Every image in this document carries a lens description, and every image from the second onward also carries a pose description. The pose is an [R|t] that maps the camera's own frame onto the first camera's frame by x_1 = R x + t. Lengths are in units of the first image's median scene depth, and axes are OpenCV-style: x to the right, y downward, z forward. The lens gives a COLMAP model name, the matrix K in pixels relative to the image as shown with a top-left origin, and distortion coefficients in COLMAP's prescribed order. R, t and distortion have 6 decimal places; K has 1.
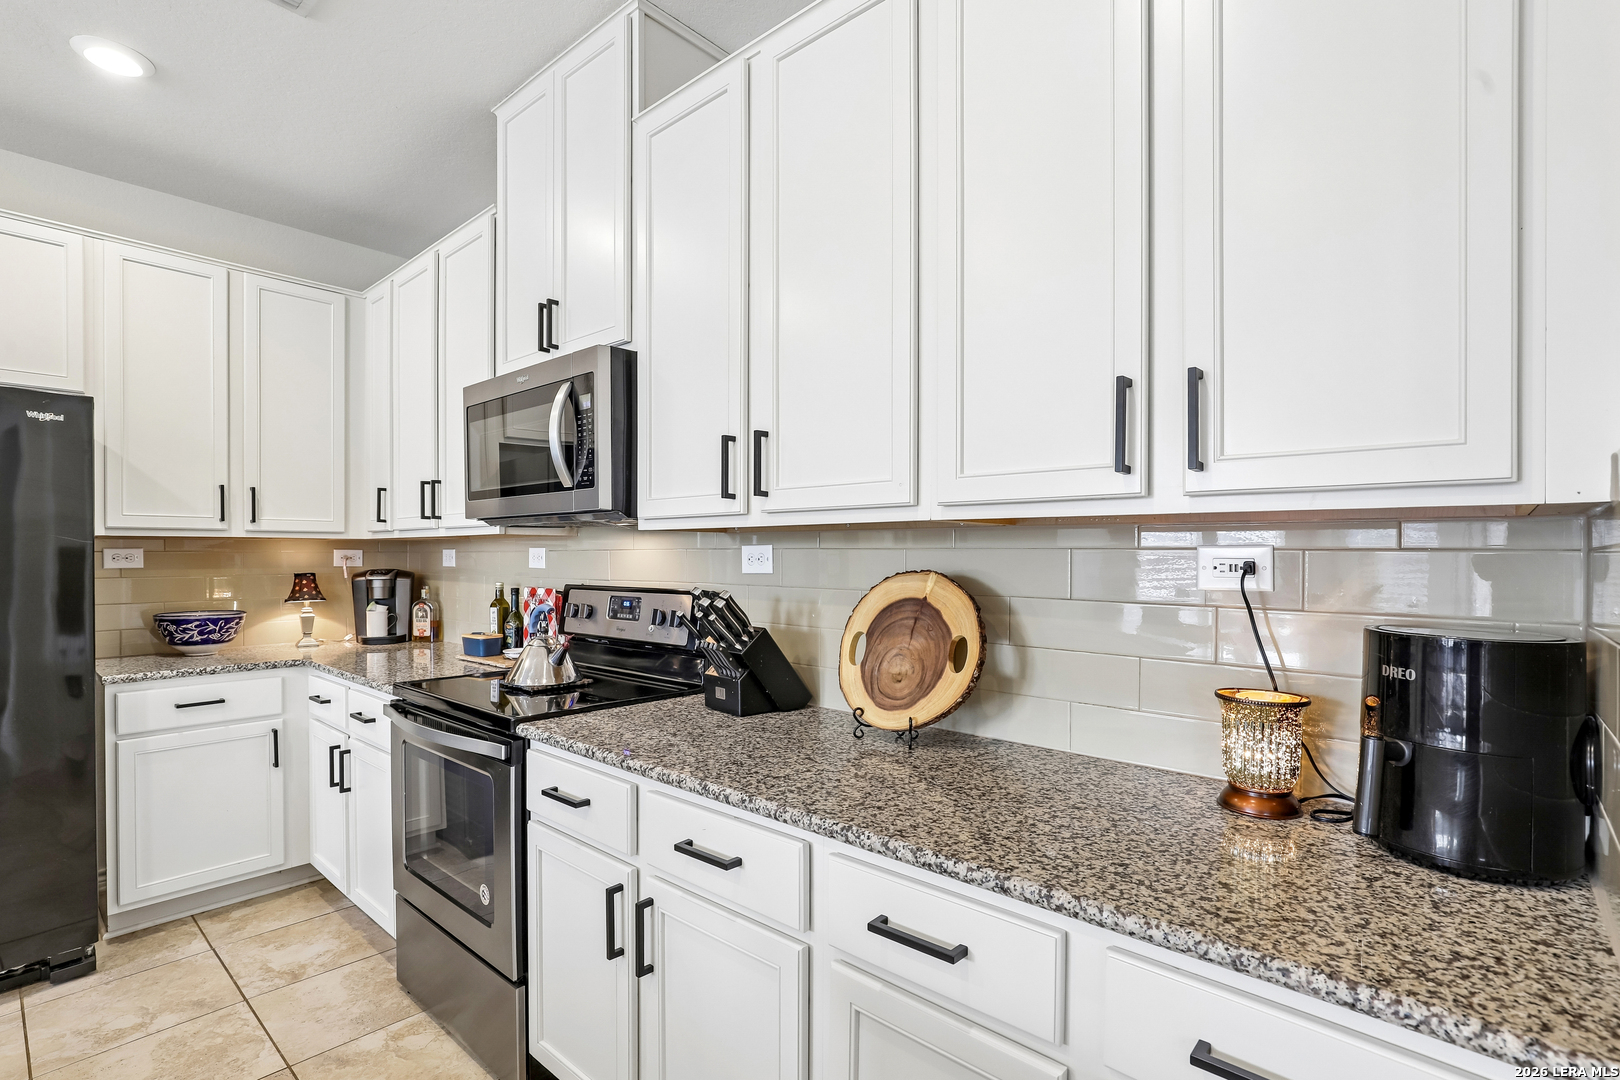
lens RADIAL K [[797.8, 0, 814.8], [0, 797.8, 562.8], [0, 0, 1]] dist [-0.034143, 0.018080]
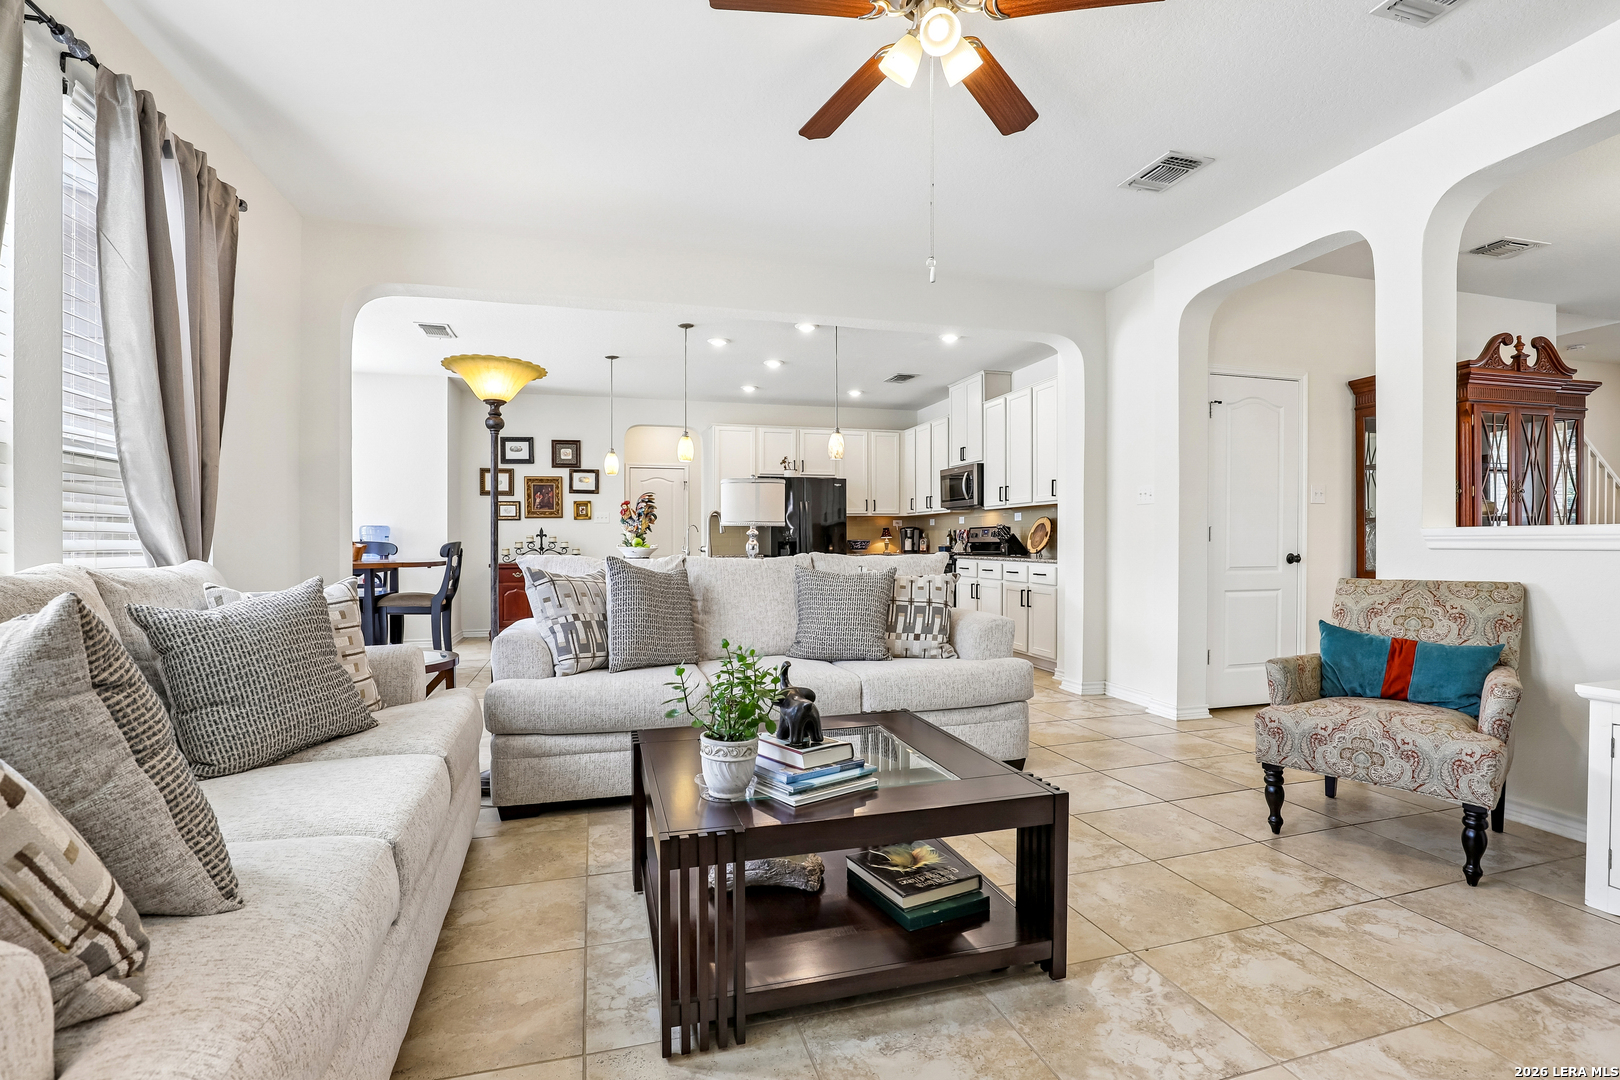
lens RADIAL K [[757.9, 0, 810.0], [0, 757.9, 540.0], [0, 0, 1]] dist [-0.027419, 0.000700]
pose [[0.849262, -0.006217, -0.527936, 0.815256], [0.001123, 0.999950, -0.009968, 0.116052], [0.527971, 0.007872, 0.849226, -2.094167]]
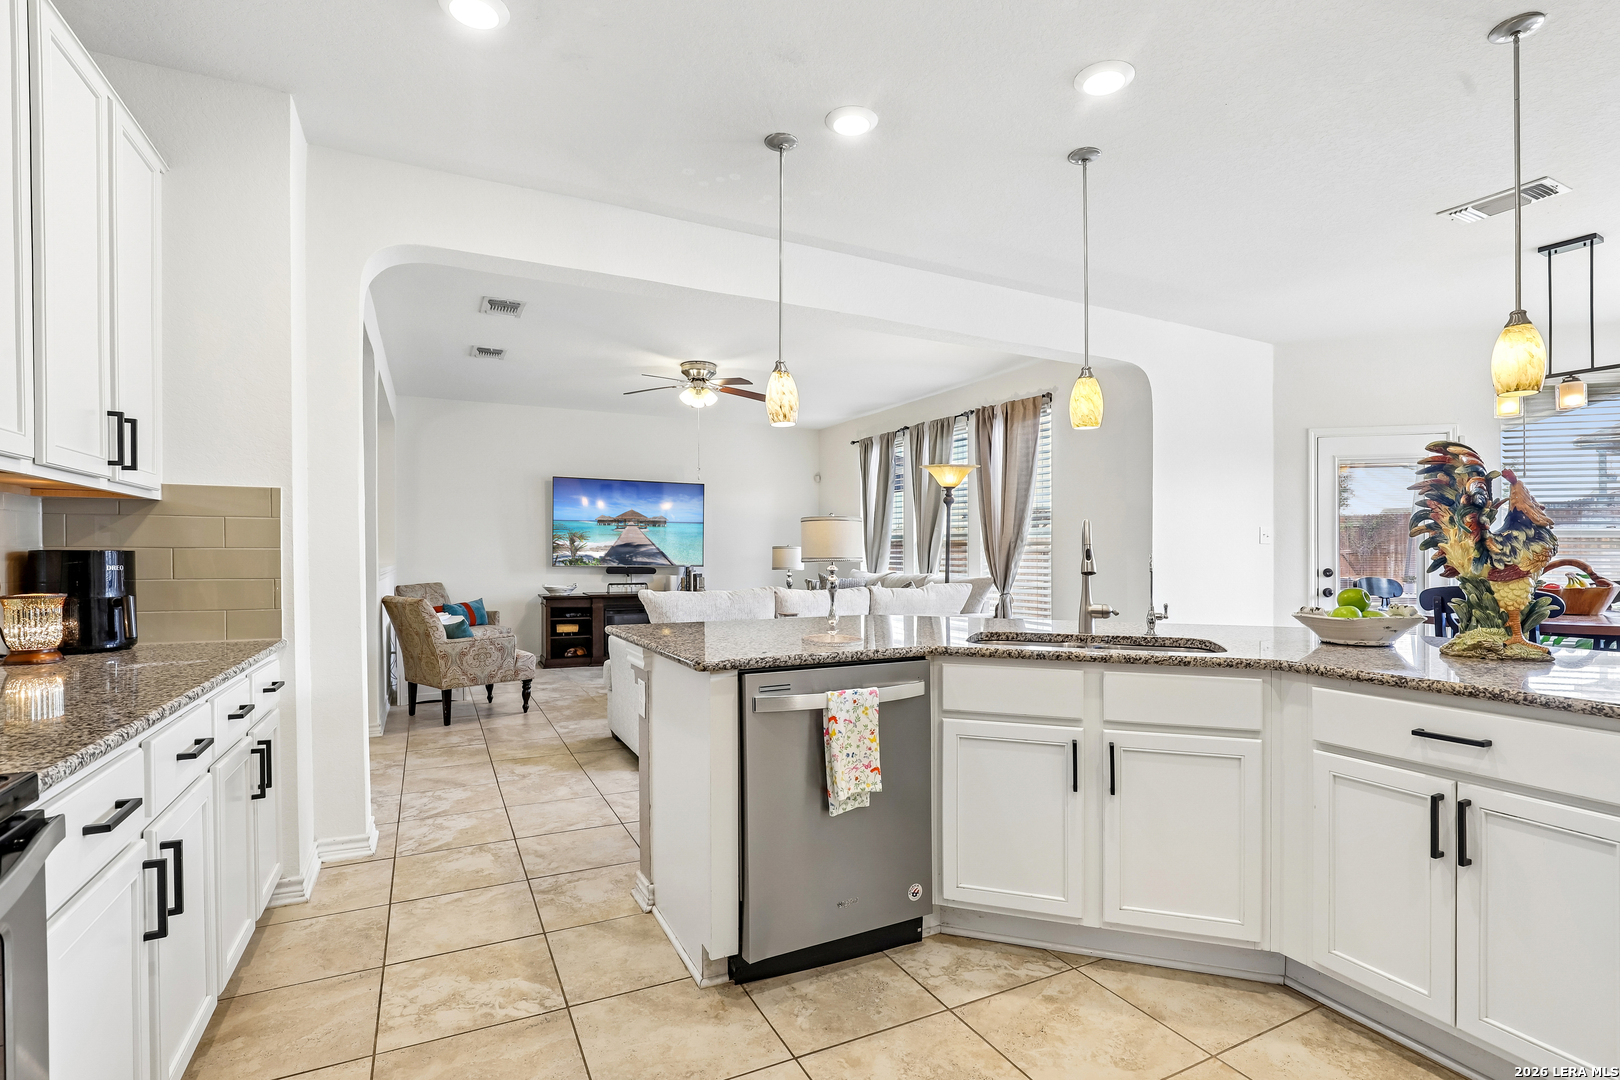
lens RADIAL K [[768.7, 0, 813.1], [0, 768.7, 557.9], [0, 0, 1]] dist [-0.000069, 0.000072]
pose [[-0.933873, -0.005906, 0.357556, -0.784505], [-0.000540, 0.999886, 0.015103, 0.030384], [-0.357605, 0.013911, -0.933769, 0.960134]]
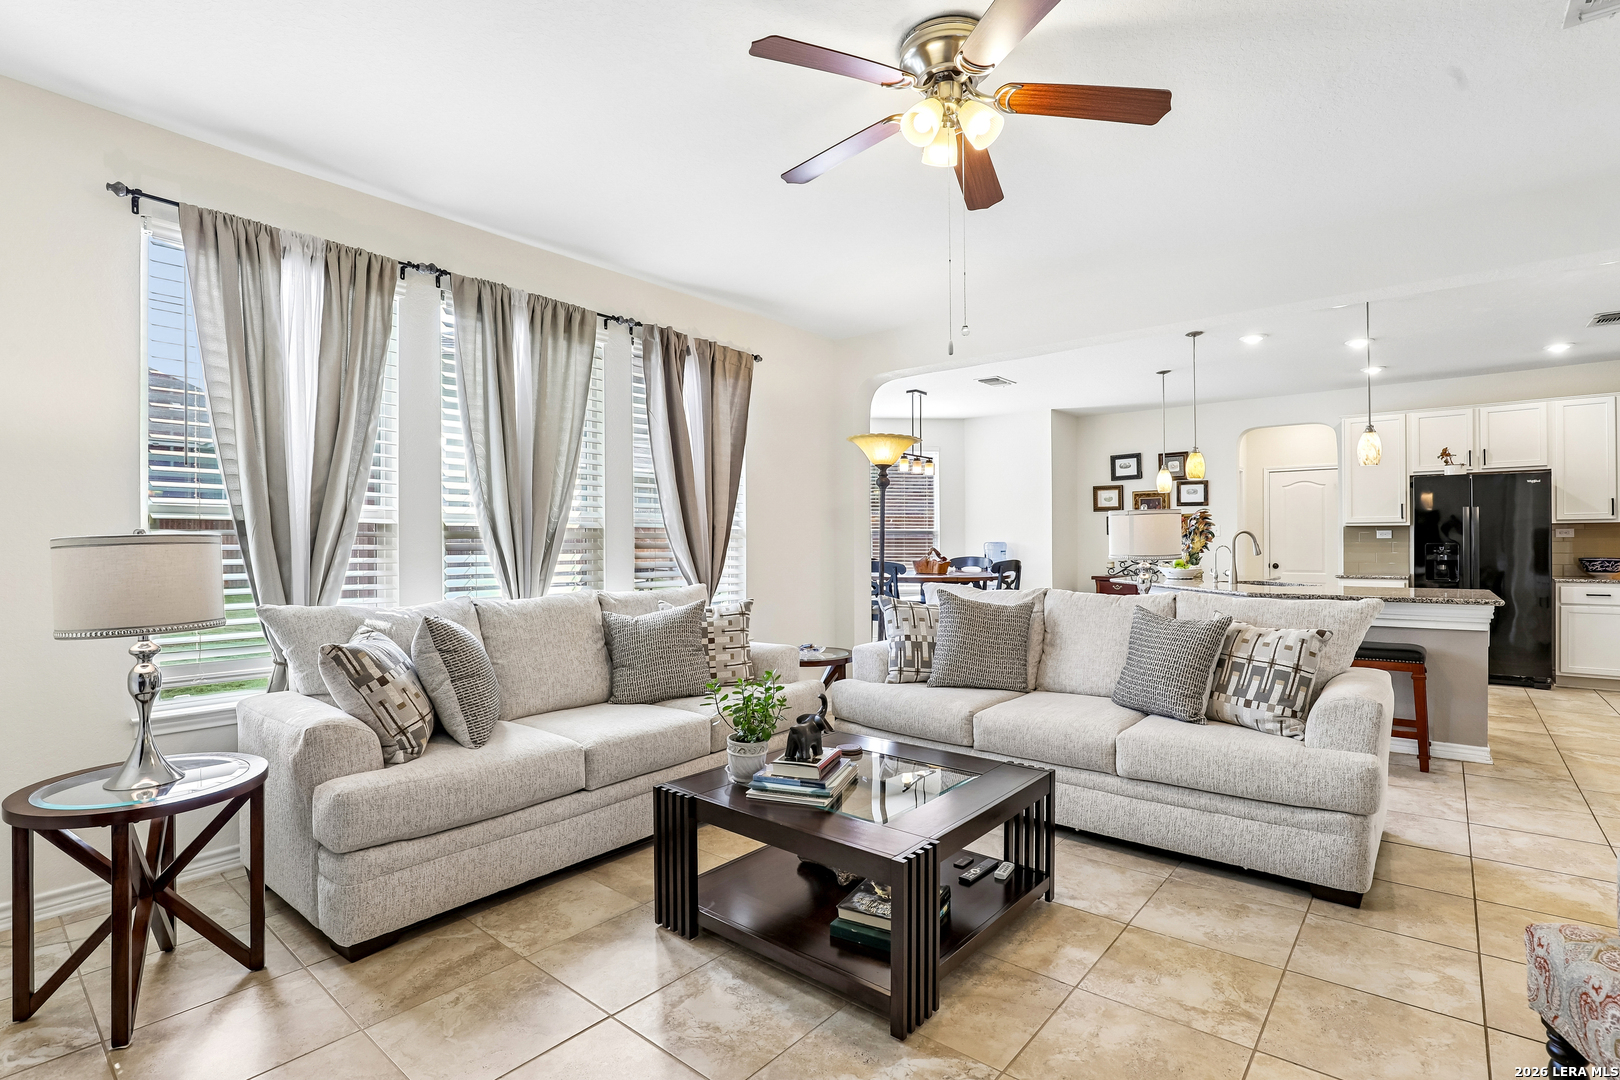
lens RADIAL K [[761.6, 0, 832.5], [0, 761.6, 538.4], [0, 0, 1]] dist [-0.030922, 0.008474]
pose [[0.055041, -0.005427, -0.998469, 1.378603], [-0.003845, 0.999977, -0.005647, 0.035900], [0.998477, 0.004150, 0.055019, -1.473352]]
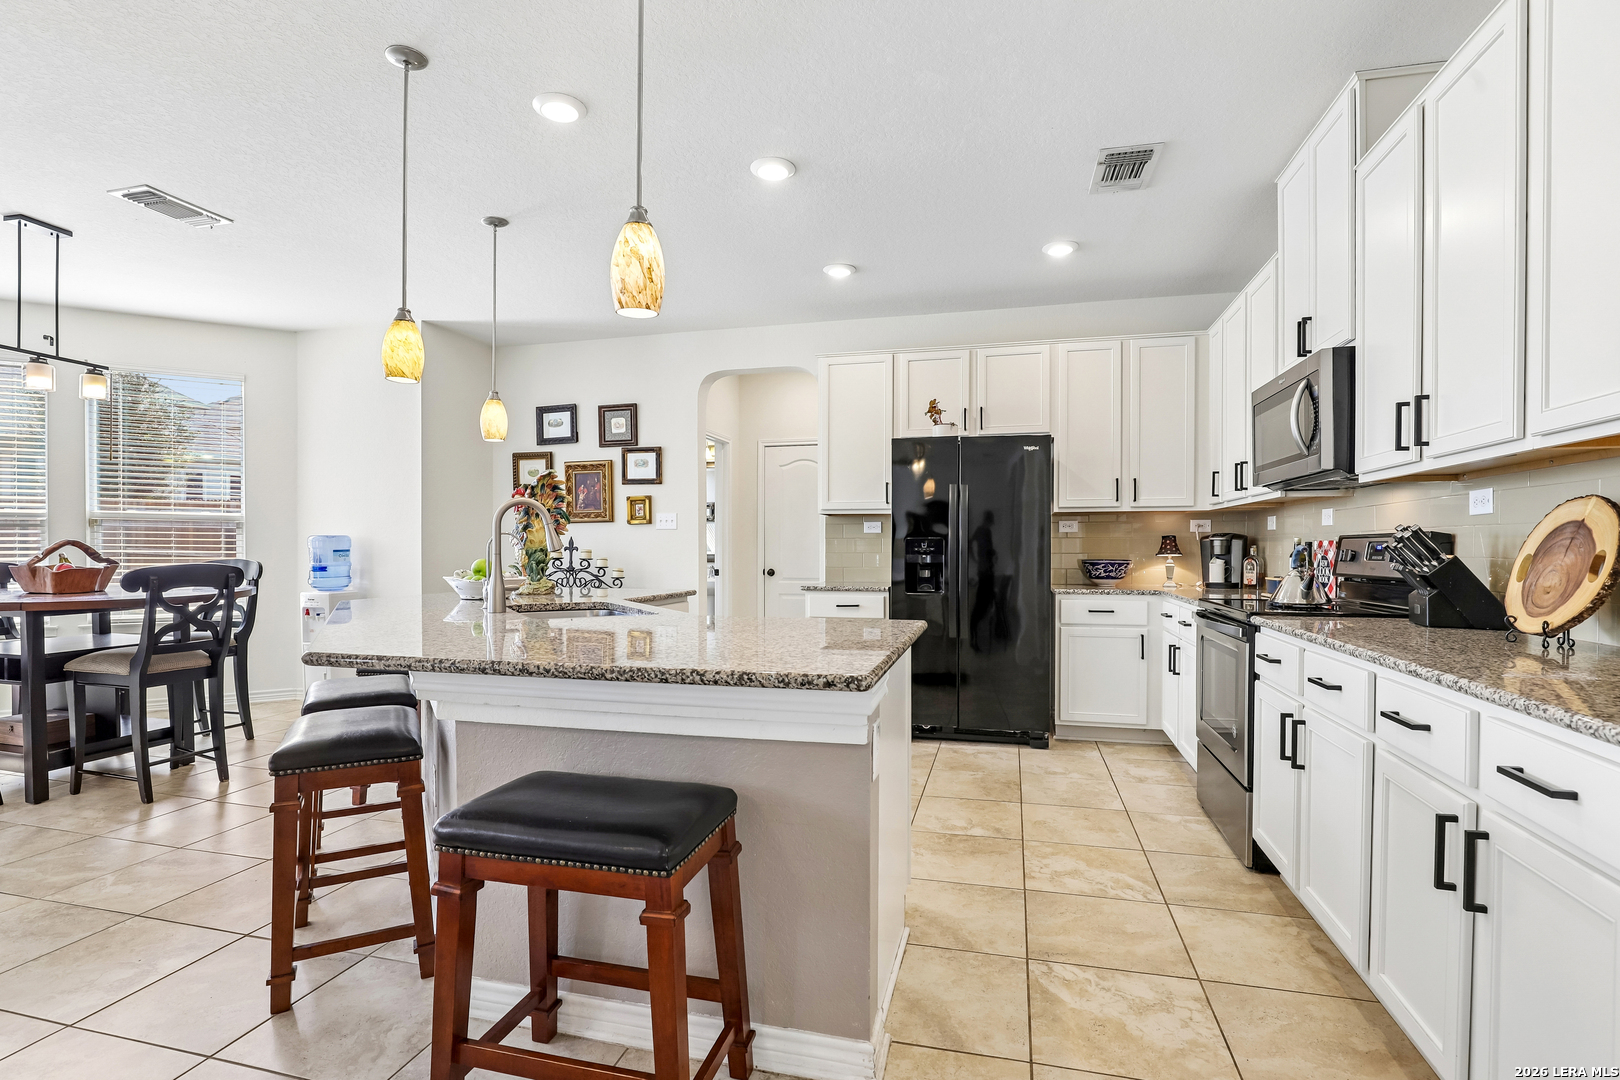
lens RADIAL K [[760.5, 0, 818.1], [0, 760.5, 551.3], [0, 0, 1]] dist [-0.031175, 0.000845]
pose [[0.472529, 0.003515, -0.881308, 0.361086], [-0.008237, 0.999966, -0.000428, 0.064155], [0.881276, 0.007462, 0.472542, -0.291830]]
